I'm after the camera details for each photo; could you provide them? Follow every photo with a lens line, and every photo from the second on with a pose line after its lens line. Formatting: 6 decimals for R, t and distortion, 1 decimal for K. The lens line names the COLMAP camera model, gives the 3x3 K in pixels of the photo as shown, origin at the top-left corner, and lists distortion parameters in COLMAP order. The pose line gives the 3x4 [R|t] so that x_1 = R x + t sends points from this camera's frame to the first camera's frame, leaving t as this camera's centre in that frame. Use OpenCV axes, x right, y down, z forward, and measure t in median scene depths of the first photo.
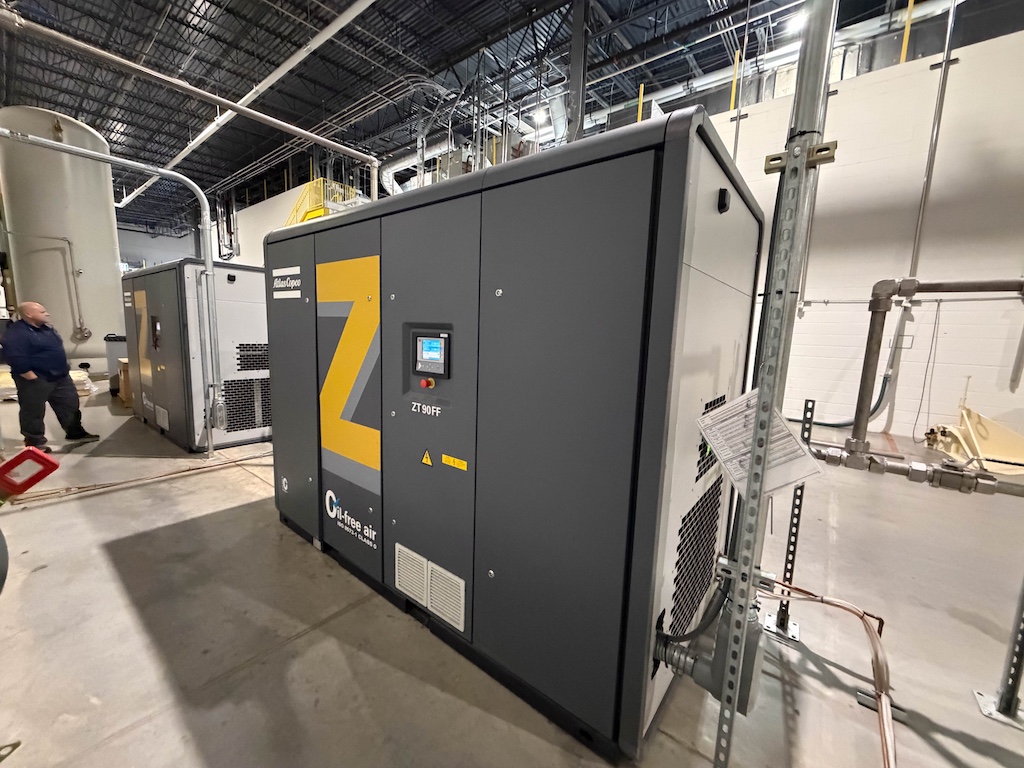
lens RADIAL K [[403.8, 0, 512.0], [0, 403.8, 384.0], [0, 0, 1]] dist [-0.002202, 0.000003]
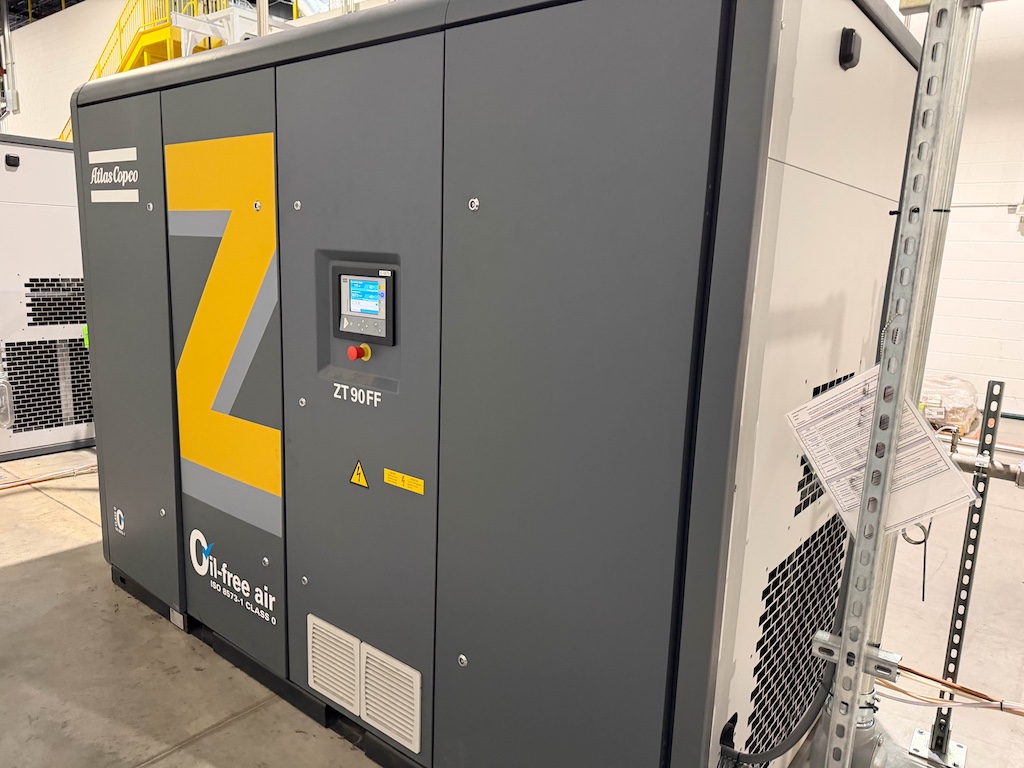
lens RADIAL K [[723.0, 0, 512.0], [0, 723.0, 384.0], [0, 0, 1]] dist [0.067951, -0.098736]
pose [[0.999990, 0.002132, -0.003831, 0.023229], [-0.001937, 0.998727, 0.050397, -0.008954], [0.003933, -0.050389, 0.998722, -0.082312]]
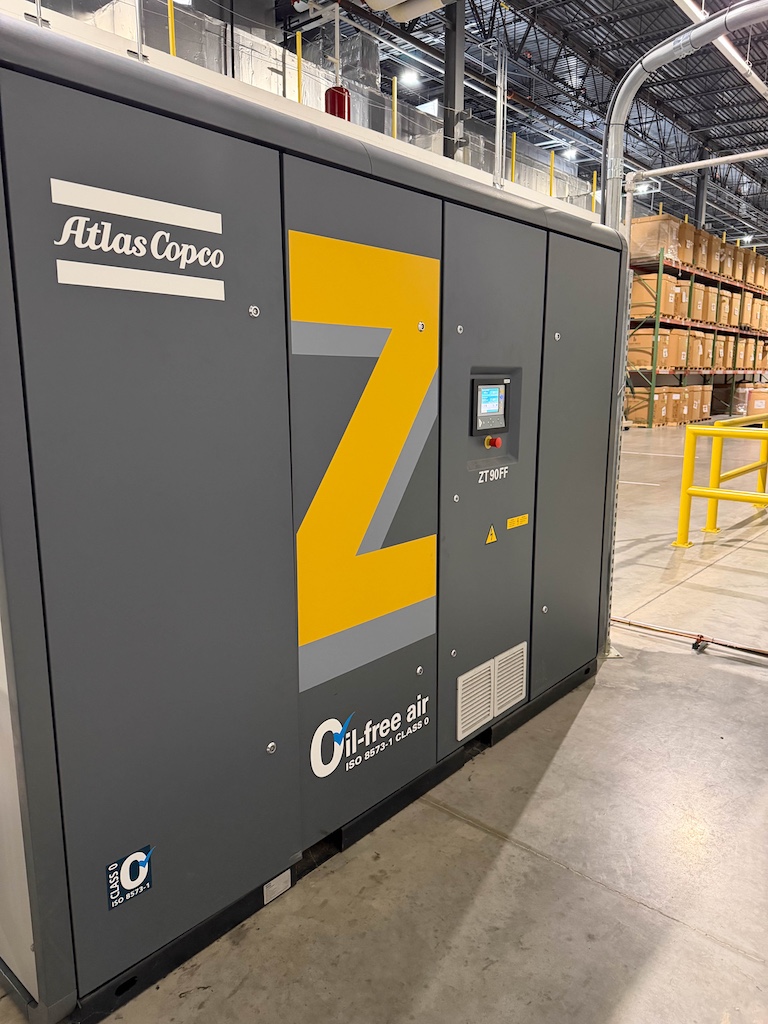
lens RADIAL K [[723.0, 0, 384.0], [0, 723.0, 512.0], [0, 0, 1]] dist [0.067951, -0.098736]
pose [[0.038139, -0.215964, 0.975656, -1.590074], [0.134670, 0.968570, 0.209132, -0.190484], [-0.990156, 0.123415, 0.066024, 1.085761]]
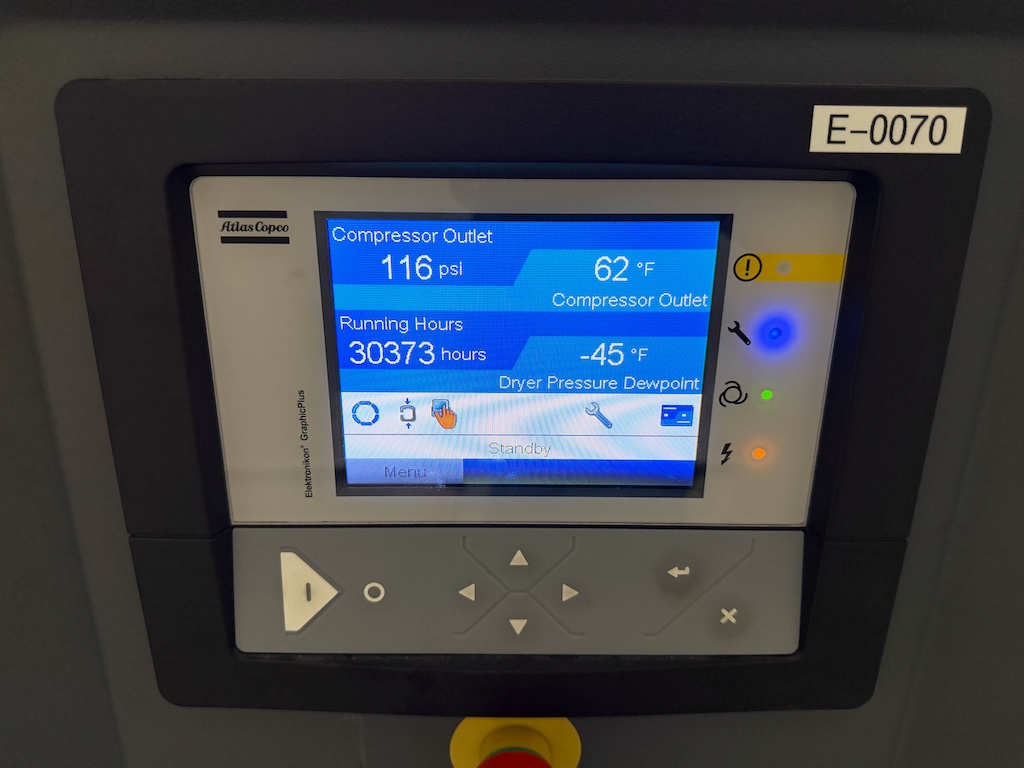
lens RADIAL K [[723.0, 0, 512.0], [0, 723.0, 384.0], [0, 0, 1]] dist [0.067951, -0.098736]
pose [[0.778405, -0.219701, 0.588062, -0.261144], [0.095207, 0.967239, 0.235338, -0.104329], [-0.620501, -0.127201, 0.773821, 0.861526]]
